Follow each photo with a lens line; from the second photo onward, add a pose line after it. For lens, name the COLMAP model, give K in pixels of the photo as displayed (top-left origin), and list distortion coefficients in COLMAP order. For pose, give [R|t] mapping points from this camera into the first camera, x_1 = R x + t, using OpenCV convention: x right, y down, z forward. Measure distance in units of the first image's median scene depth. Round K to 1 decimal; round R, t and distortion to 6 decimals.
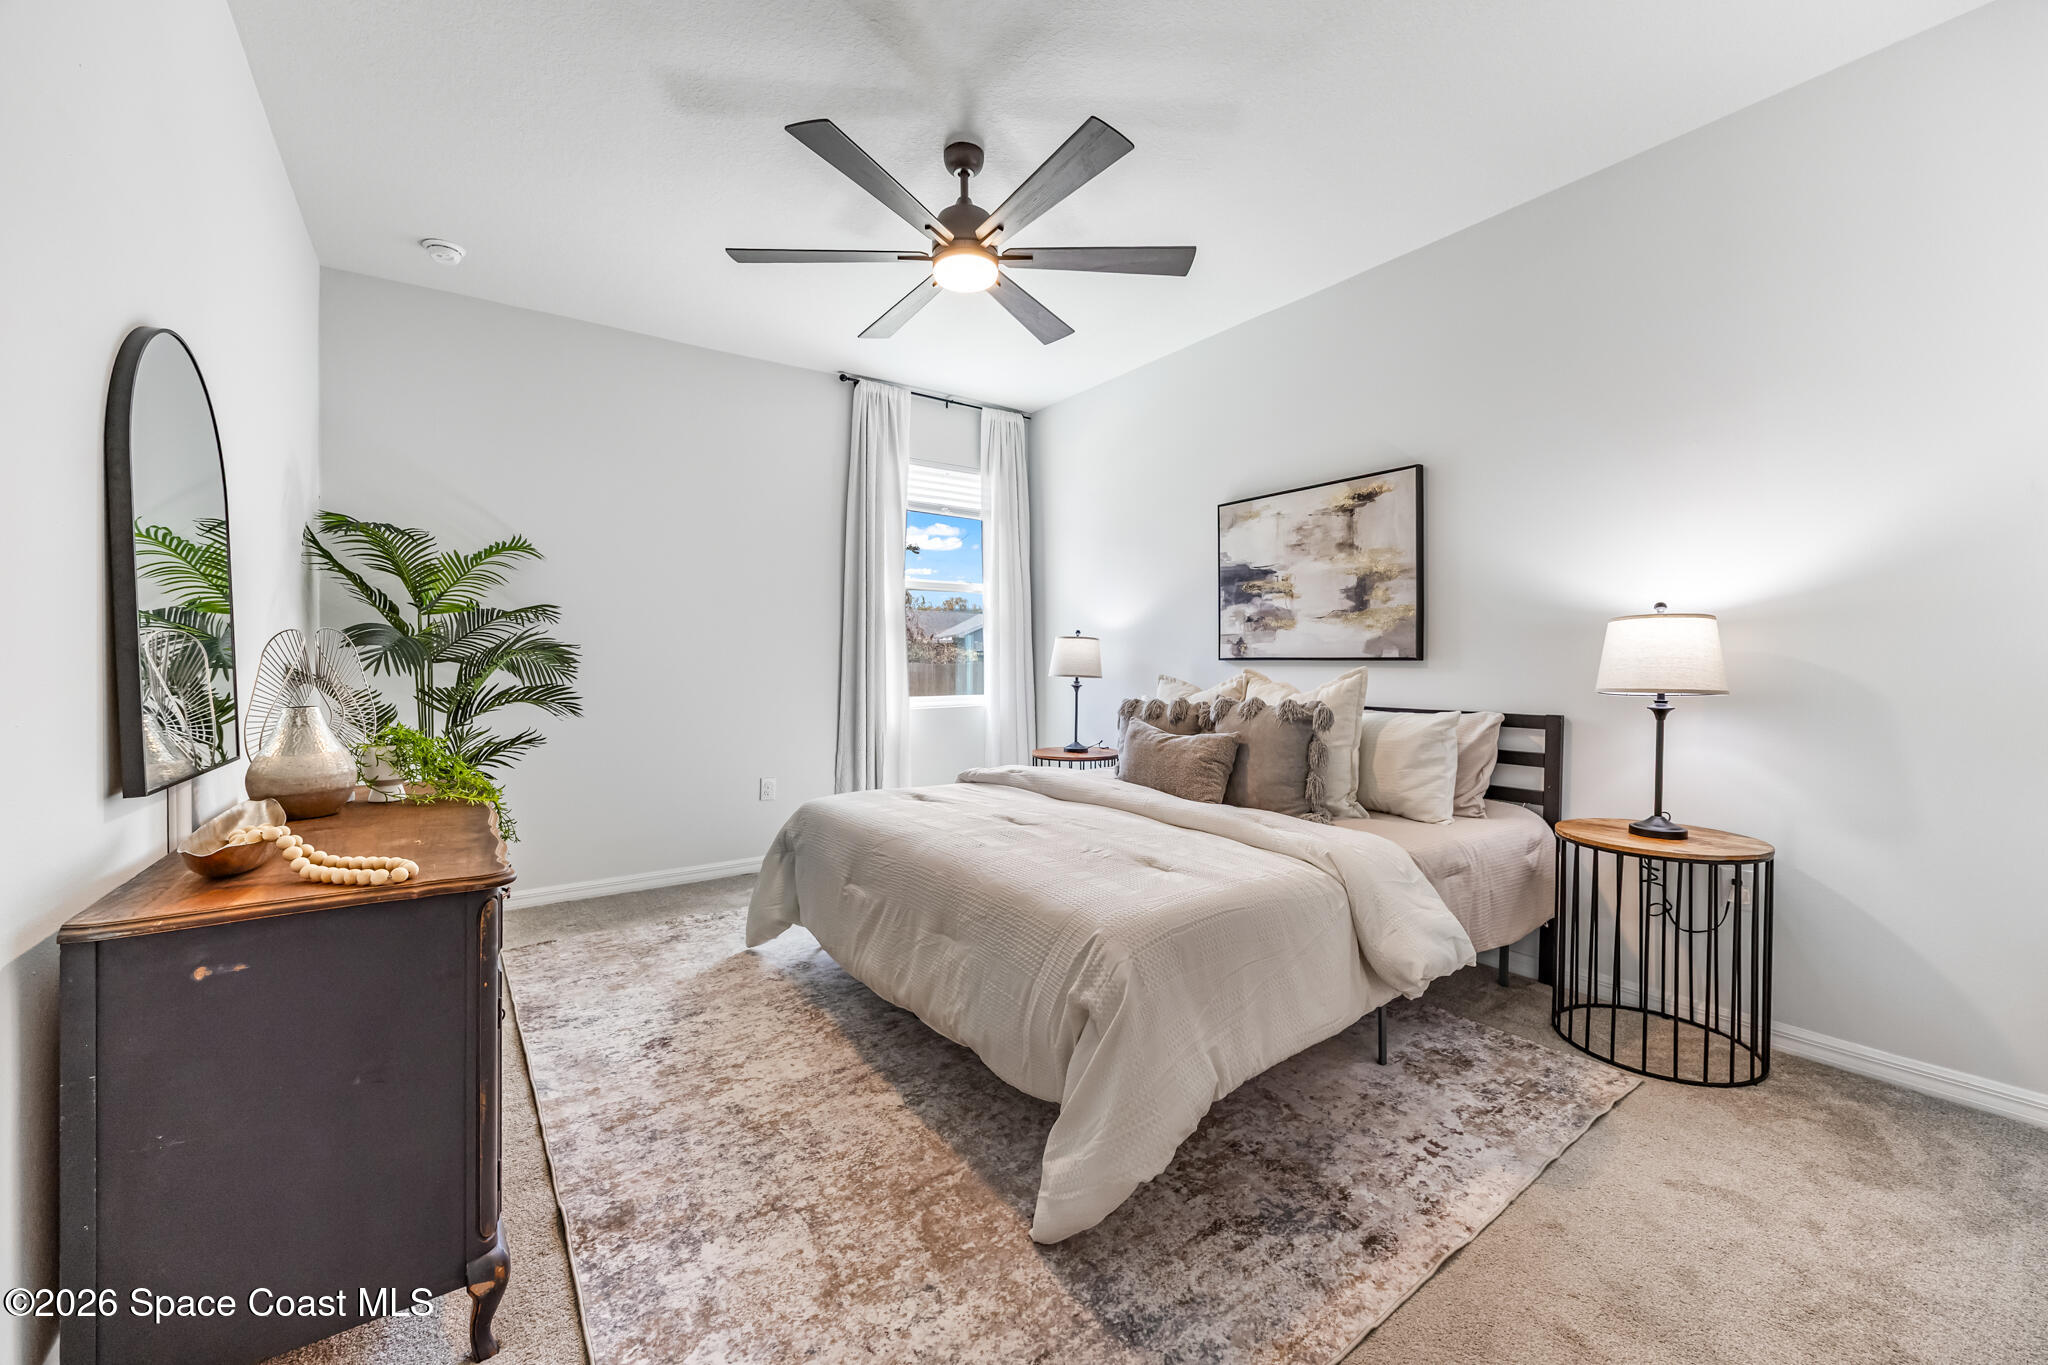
lens RADIAL K [[784.3, 0, 1025.3], [0, 784.3, 667.8], [0, 0, 1]] dist [-0.008814, 0.000055]
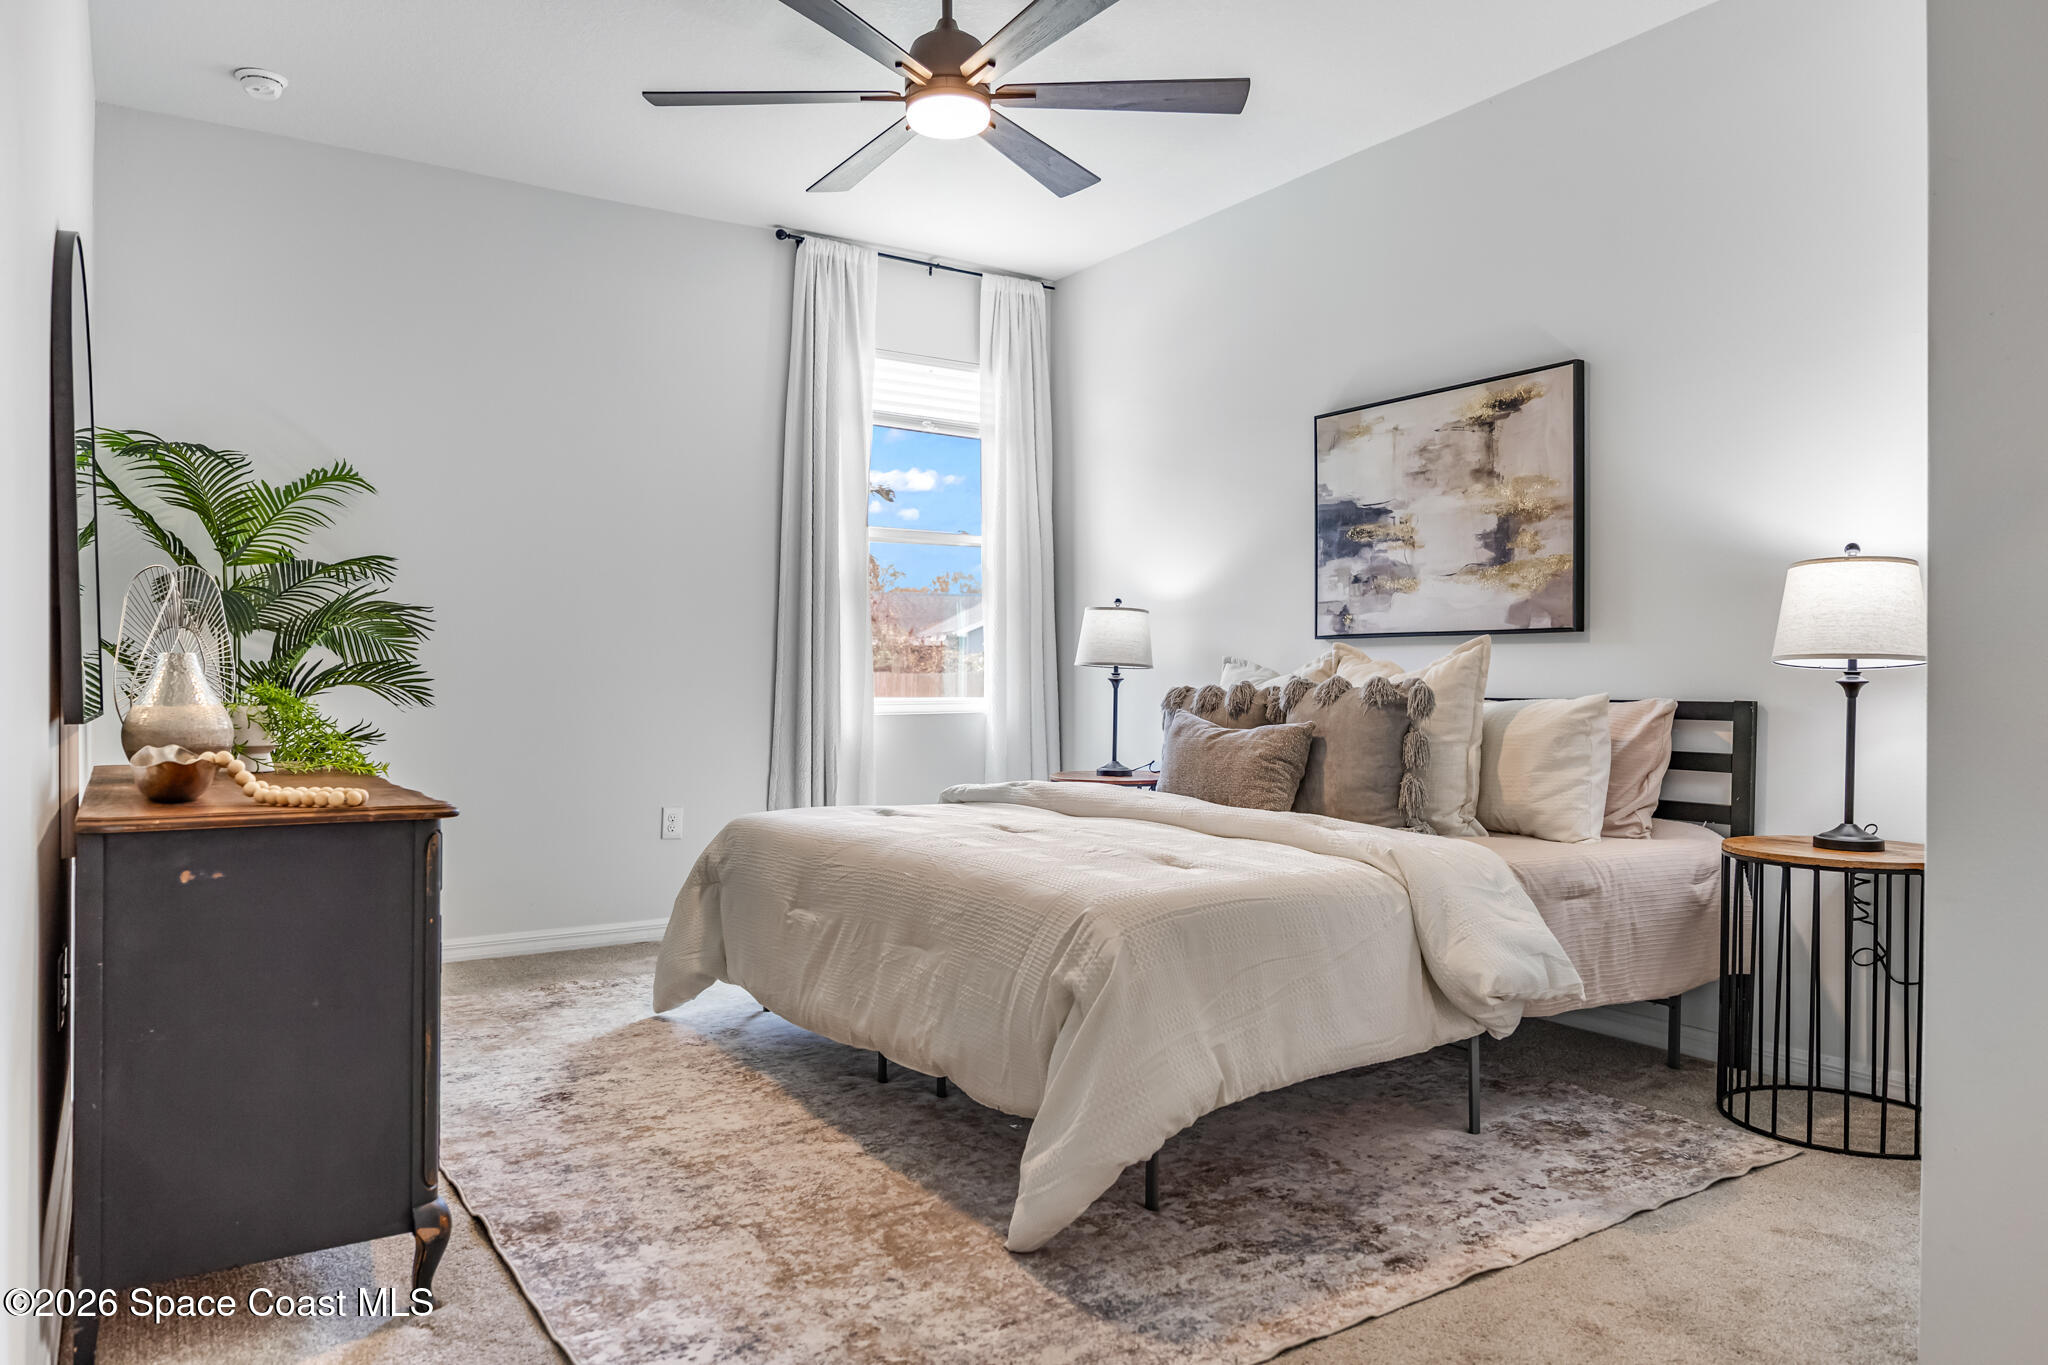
lens RADIAL K [[1334.8, 0, 1021.9], [0, 1334.8, 695.7], [0, 0, 1]] dist [-0.008141, -0.003204]
pose [[0.999304, 0.005038, -0.036968, 0.047171], [-0.004937, 0.999984, 0.002807, 0.061067], [0.036981, -0.002622, 0.999313, -0.308614]]
